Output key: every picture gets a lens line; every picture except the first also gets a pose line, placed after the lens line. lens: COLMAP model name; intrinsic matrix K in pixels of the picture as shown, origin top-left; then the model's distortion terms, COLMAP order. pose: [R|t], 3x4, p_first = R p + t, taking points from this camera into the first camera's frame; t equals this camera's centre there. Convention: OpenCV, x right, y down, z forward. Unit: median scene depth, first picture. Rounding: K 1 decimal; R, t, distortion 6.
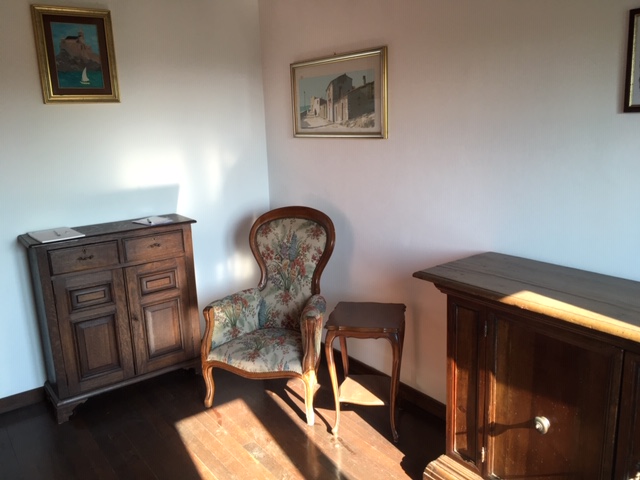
lens RADIAL K [[544.2, 0, 320.0], [0, 544.2, 240.0], [0, 0, 1]] dist [0.071294, -0.099981]
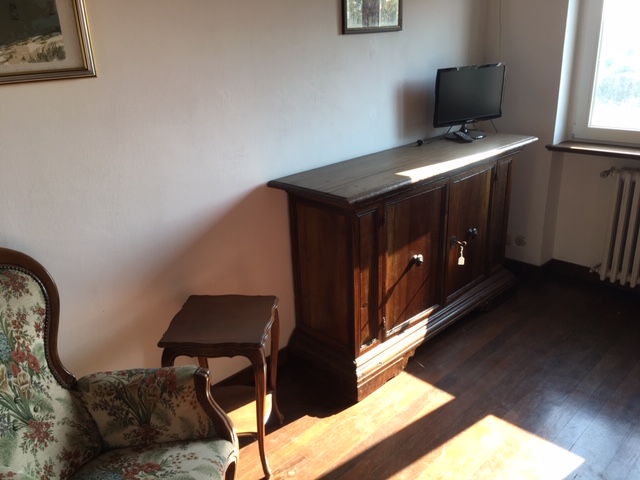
lens RADIAL K [[544.2, 0, 320.0], [0, 544.2, 240.0], [0, 0, 1]] dist [0.071294, -0.099981]
pose [[-0.139058, -0.306832, 0.941550, -0.555036], [0.265051, 0.904567, 0.333925, -0.157058], [-0.954154, 0.295994, -0.044461, 0.826102]]
